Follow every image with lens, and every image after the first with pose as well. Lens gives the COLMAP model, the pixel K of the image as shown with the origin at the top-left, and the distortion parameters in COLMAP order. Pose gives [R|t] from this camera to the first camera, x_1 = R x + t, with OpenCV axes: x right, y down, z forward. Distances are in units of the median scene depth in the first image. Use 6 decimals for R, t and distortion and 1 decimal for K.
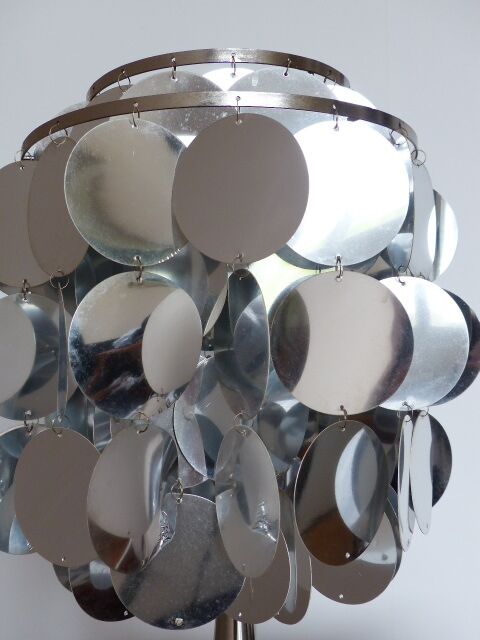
lens RADIAL K [[878.1, 0, 228.6], [0, 878.1, 320.2], [0, 0, 1]] dist [0.038932, 0.028656]
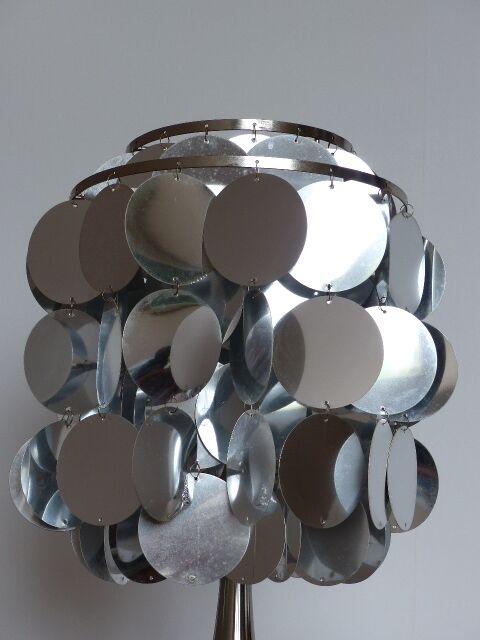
lens RADIAL K [[1332.4, 0, 240.0], [0, 1332.4, 320.0], [0, 0, 1]] dist [-0.028454, -0.013231]
pose [[0.999081, 0.041975, 0.008659, -0.020253], [-0.041113, 0.995695, -0.083075, 0.137781], [-0.012109, 0.082643, 0.996506, -0.885992]]
